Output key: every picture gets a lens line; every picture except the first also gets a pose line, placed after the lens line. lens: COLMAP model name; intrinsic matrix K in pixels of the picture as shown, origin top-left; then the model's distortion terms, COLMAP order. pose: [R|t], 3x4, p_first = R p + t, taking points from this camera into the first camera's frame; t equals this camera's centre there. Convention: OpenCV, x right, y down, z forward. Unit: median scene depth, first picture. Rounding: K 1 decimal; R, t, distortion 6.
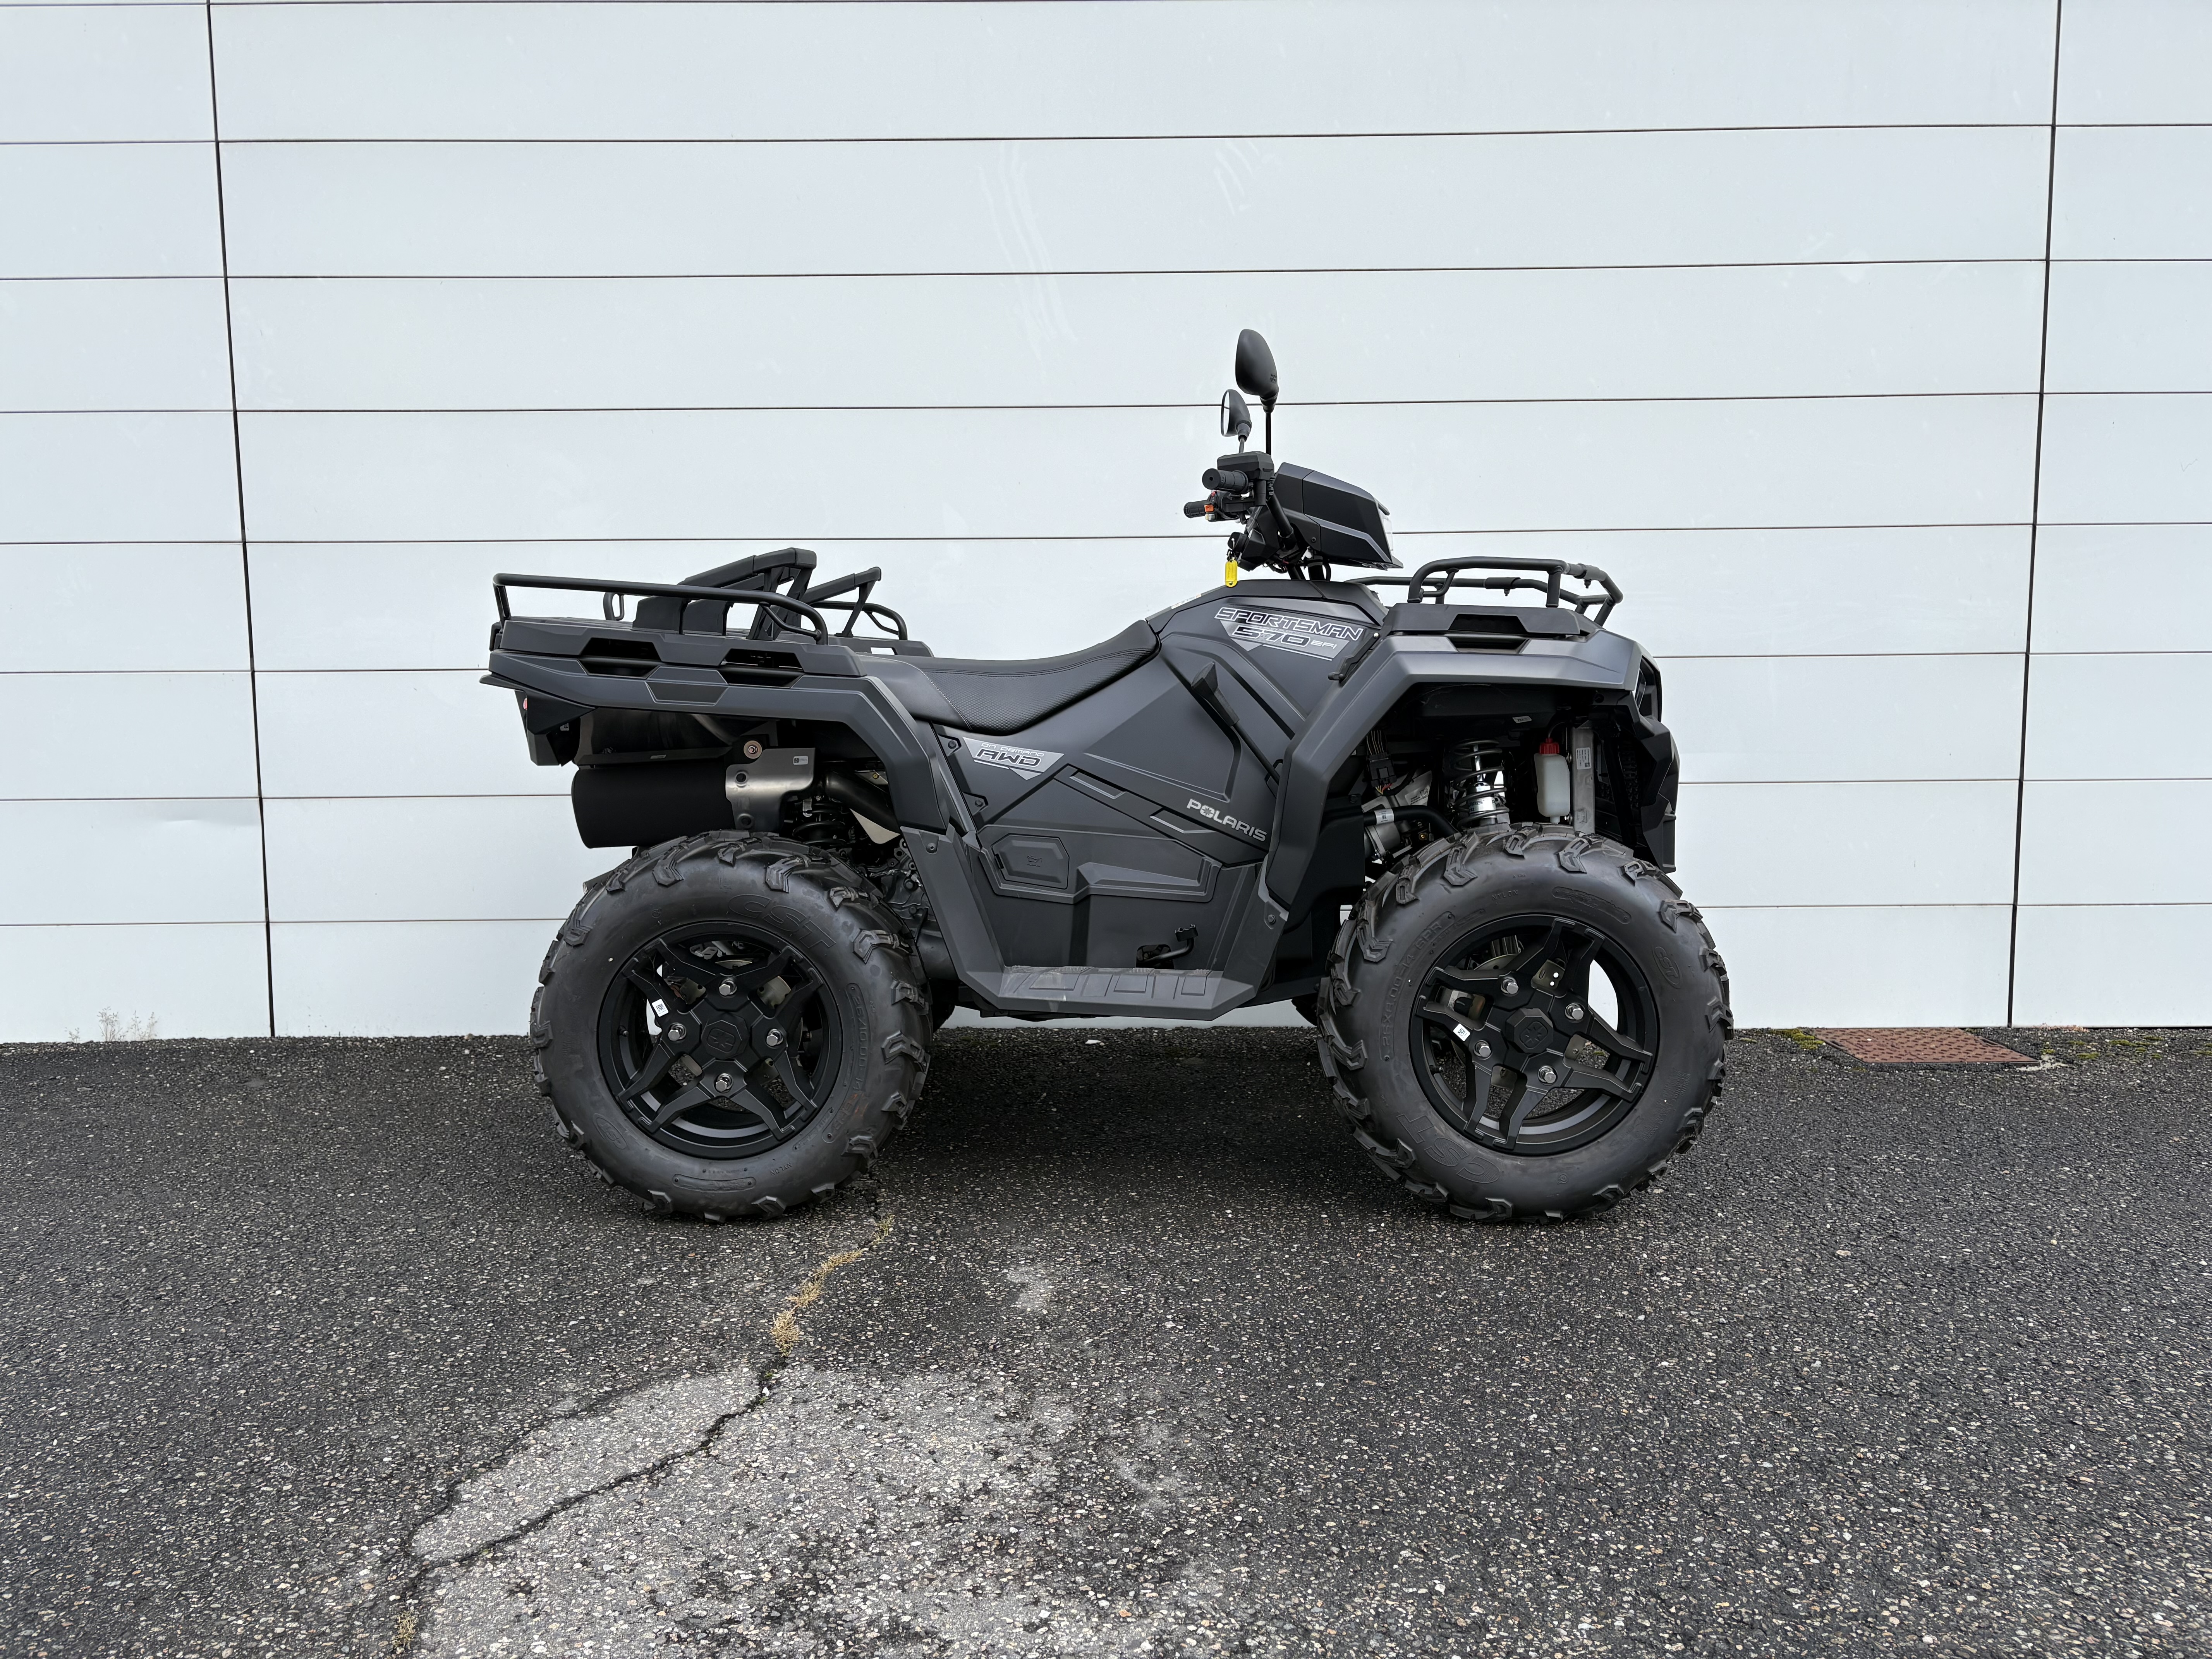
lens RADIAL K [[1635.8, 0, 1101.4], [0, 1635.8, 841.9], [0, 0, 1]] dist [0.060184, -0.053794]
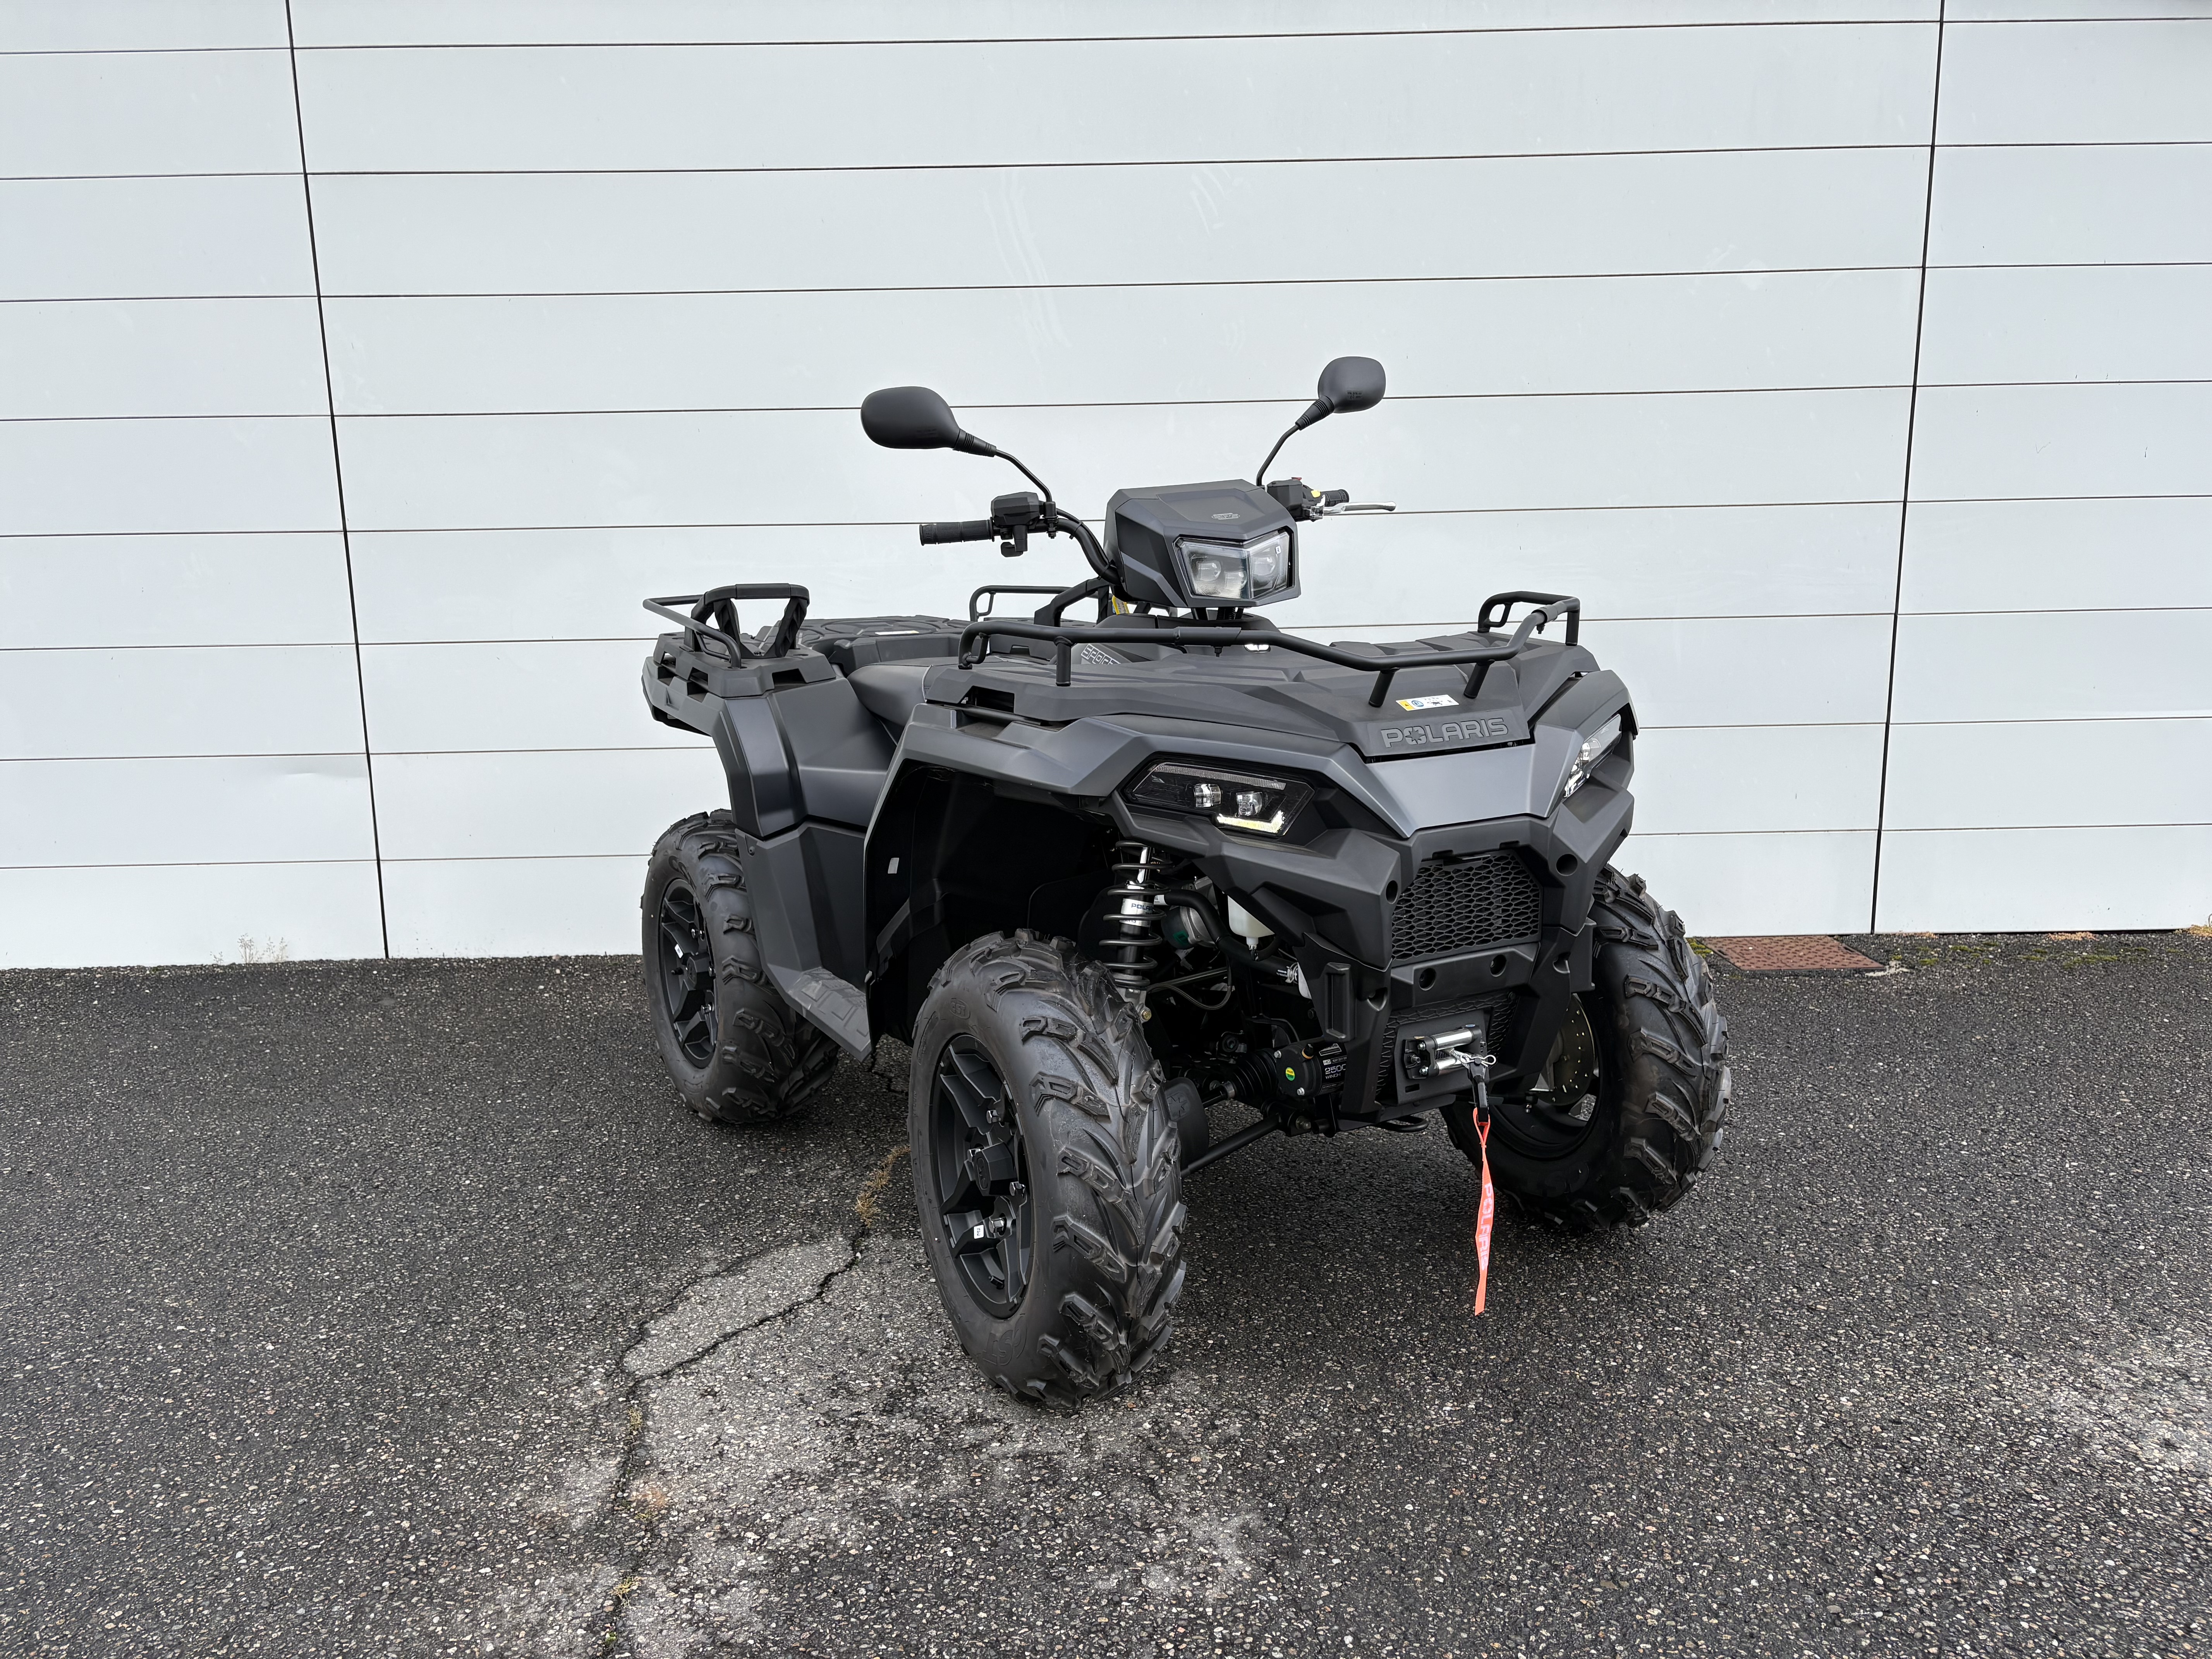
lens RADIAL K [[1635.8, 0, 1094.2], [0, 1635.8, 843.2], [0, 0, 1]] dist [0.060184, -0.053794]
pose [[0.999932, -0.010001, 0.005988, -0.016152], [0.009447, 0.996226, 0.086276, -0.109120], [-0.006829, -0.086214, 0.996253, -0.290904]]
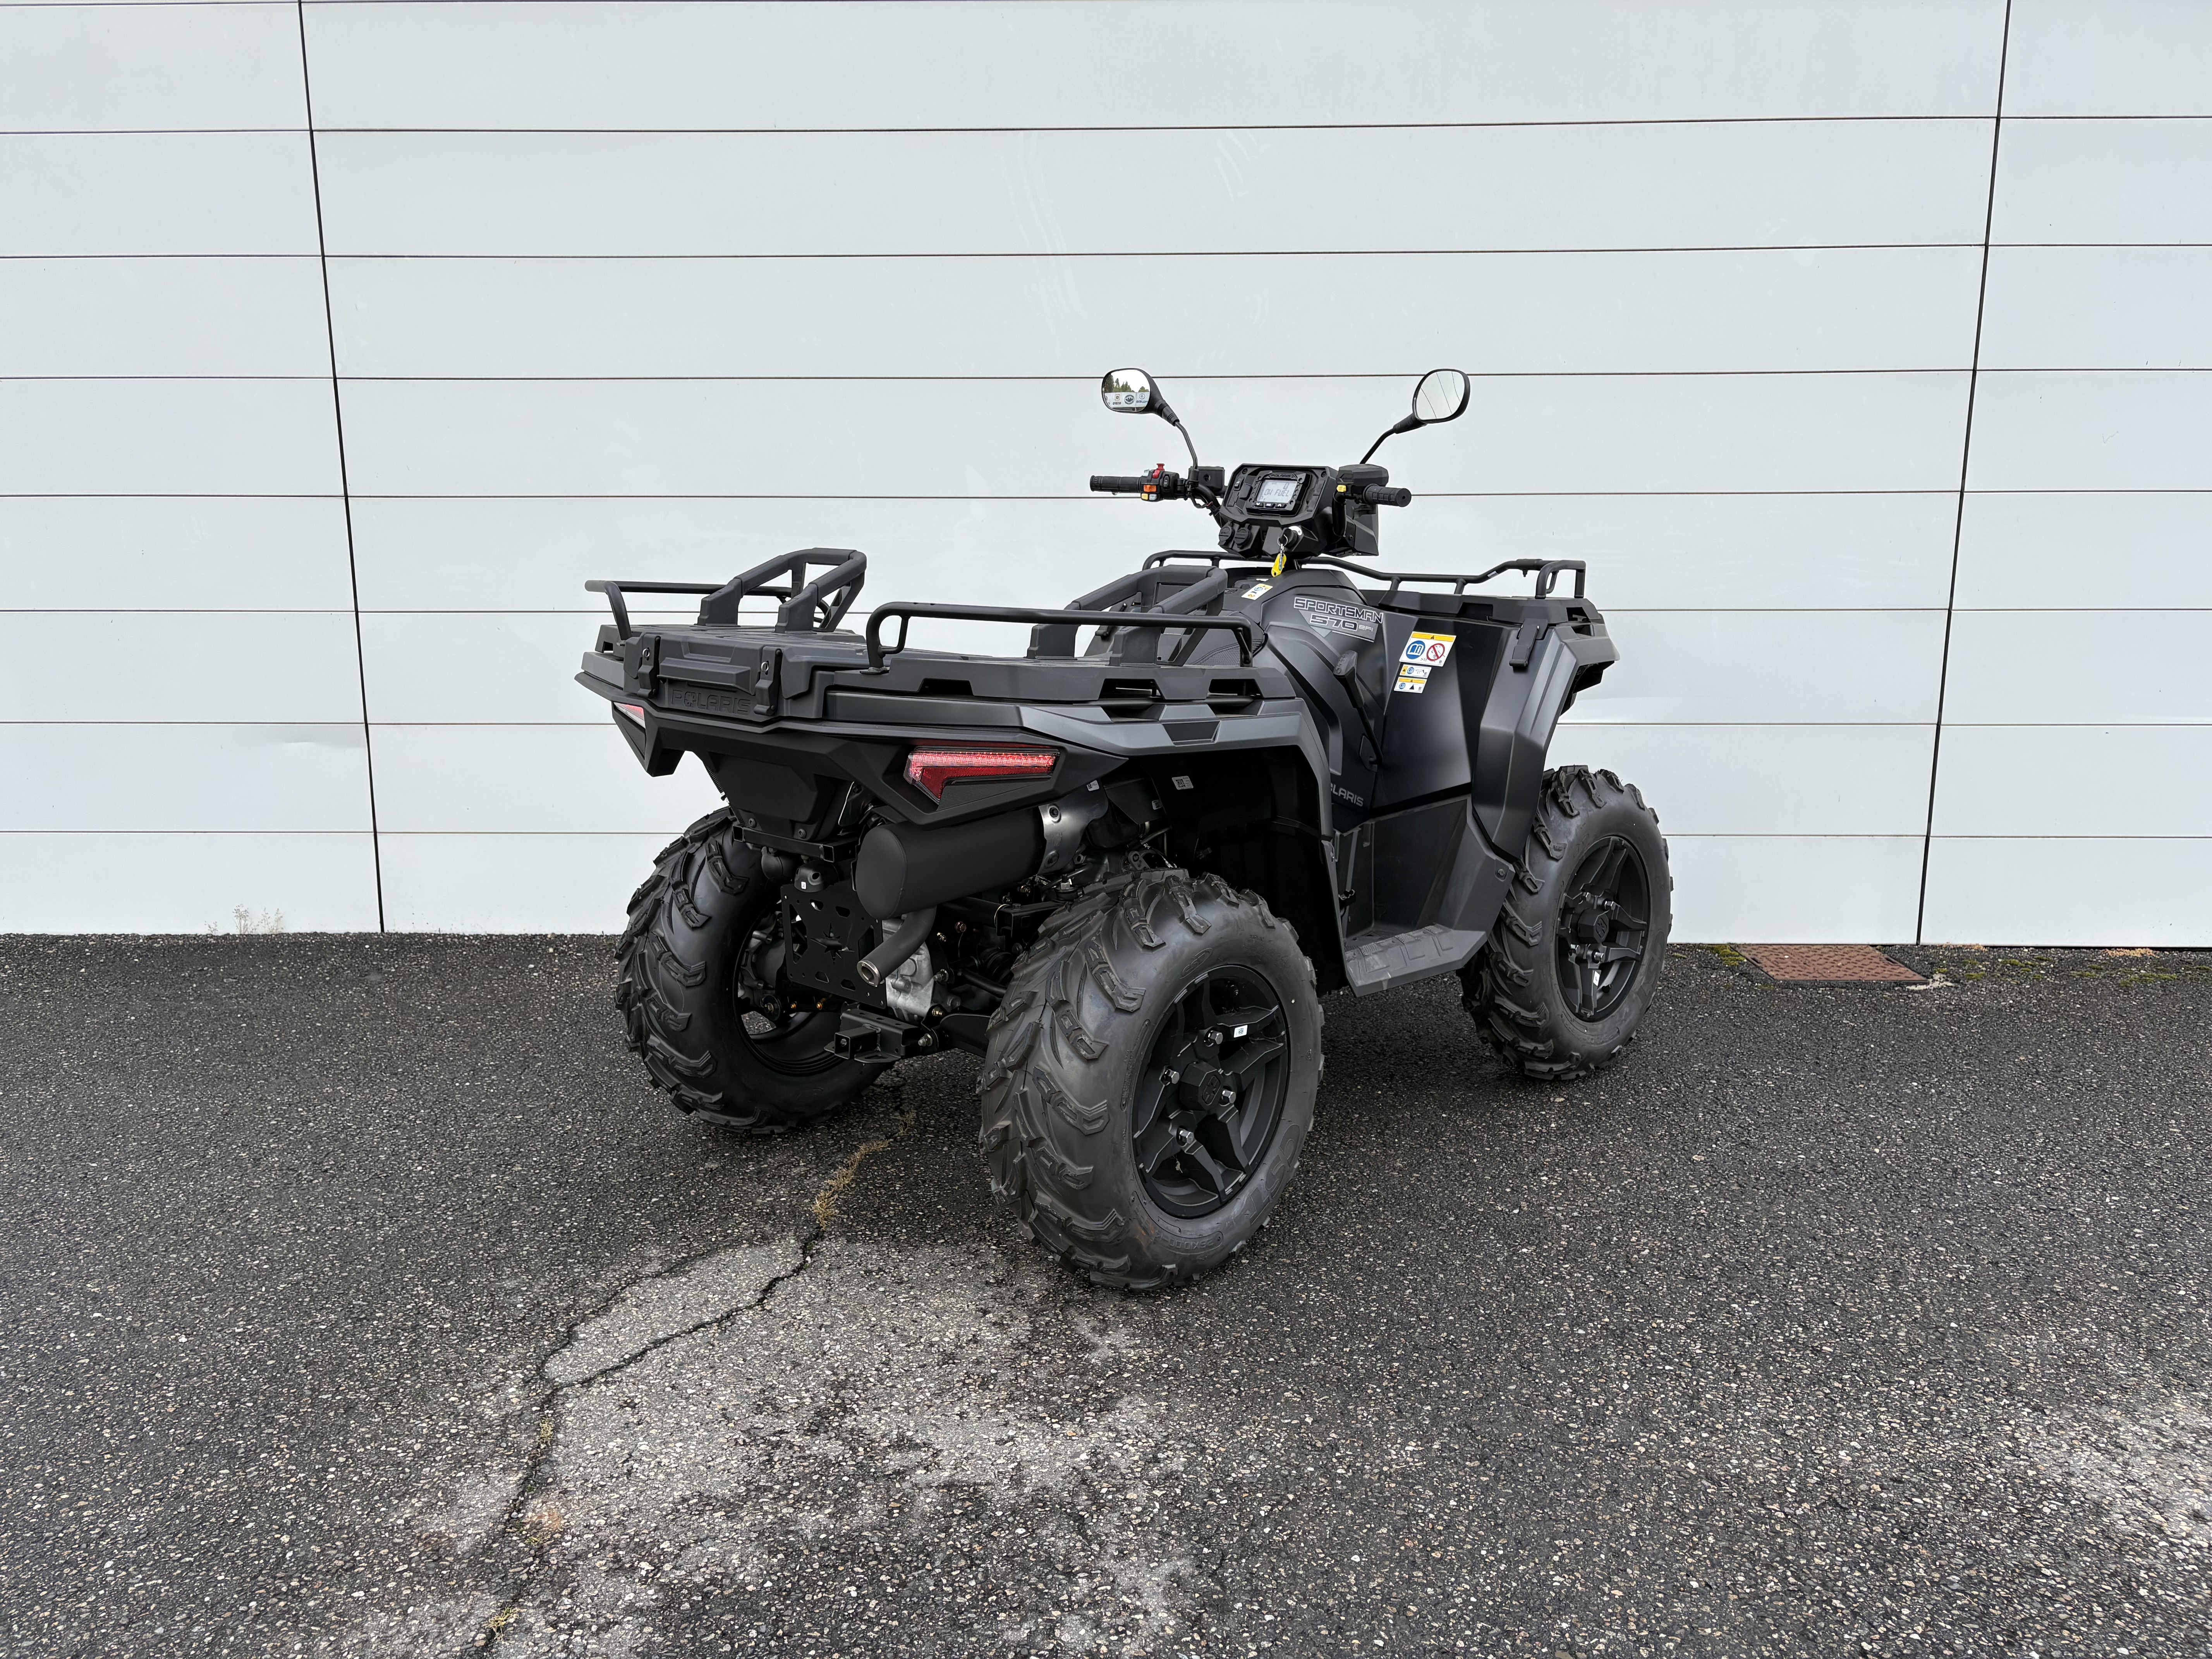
lens RADIAL K [[1635.8, 0, 1105.6], [0, 1635.8, 829.8], [0, 0, 1]] dist [0.060184, -0.053794]
pose [[0.999592, 0.012345, -0.025751, 0.052694], [-0.010084, 0.996231, 0.086152, -0.104929], [0.026717, -0.085858, 0.995949, -0.222582]]
